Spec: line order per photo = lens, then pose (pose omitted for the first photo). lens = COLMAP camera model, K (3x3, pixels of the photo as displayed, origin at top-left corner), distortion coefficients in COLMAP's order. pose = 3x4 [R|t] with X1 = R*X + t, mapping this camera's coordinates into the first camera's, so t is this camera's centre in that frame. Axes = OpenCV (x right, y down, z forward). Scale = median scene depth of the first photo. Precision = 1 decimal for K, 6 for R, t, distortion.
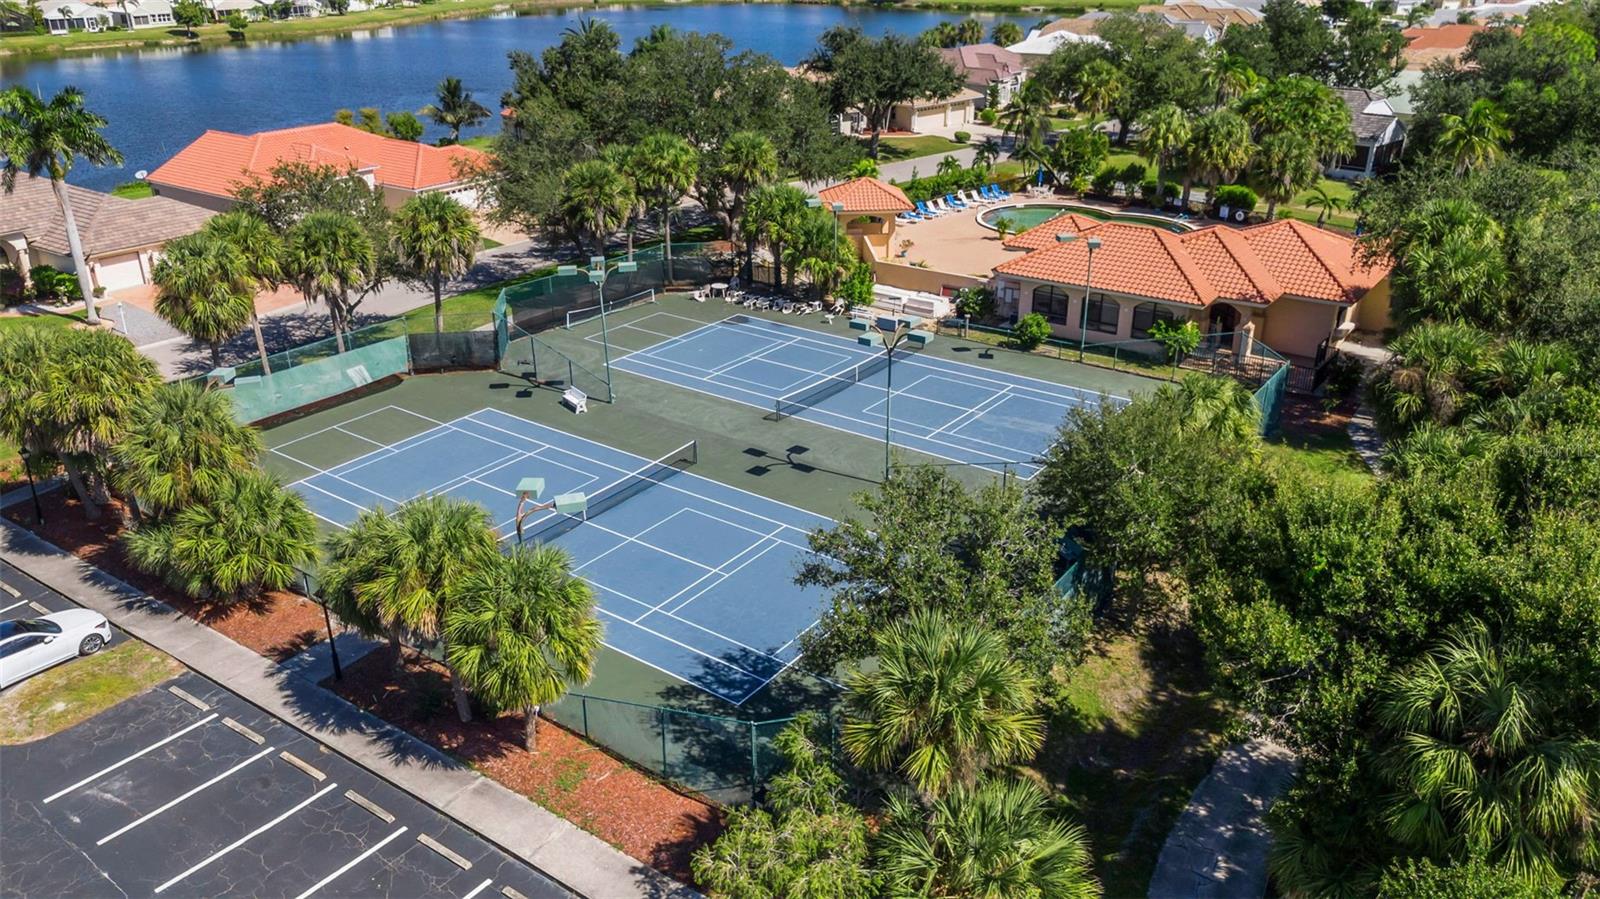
lens RADIAL K [[1205.8, 0, 800.0], [0, 1205.8, 449.5], [0, 0, 1]] dist [0.123282, -0.002862]
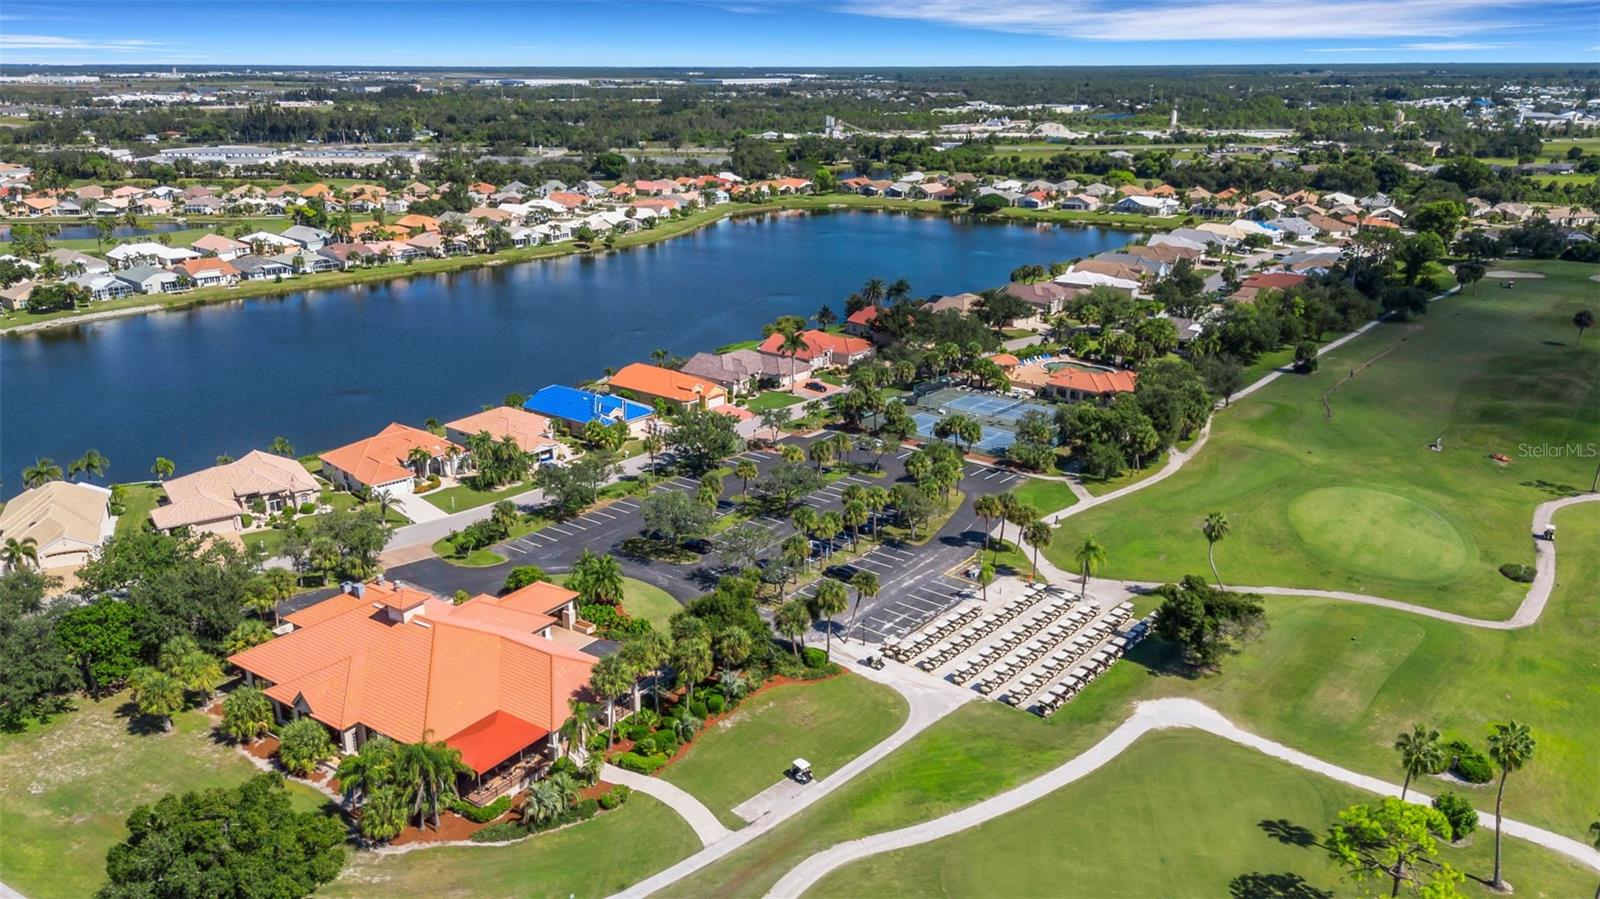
lens RADIAL K [[1205.8, 0, 800.0], [0, 1205.8, 449.5], [0, 0, 1]] dist [0.123282, -0.002862]
pose [[0.998523, 0.020324, -0.050389, -0.267654], [-0.025092, 0.995077, -0.095873, 0.287224], [0.048192, 0.096996, 0.994117, -1.804508]]
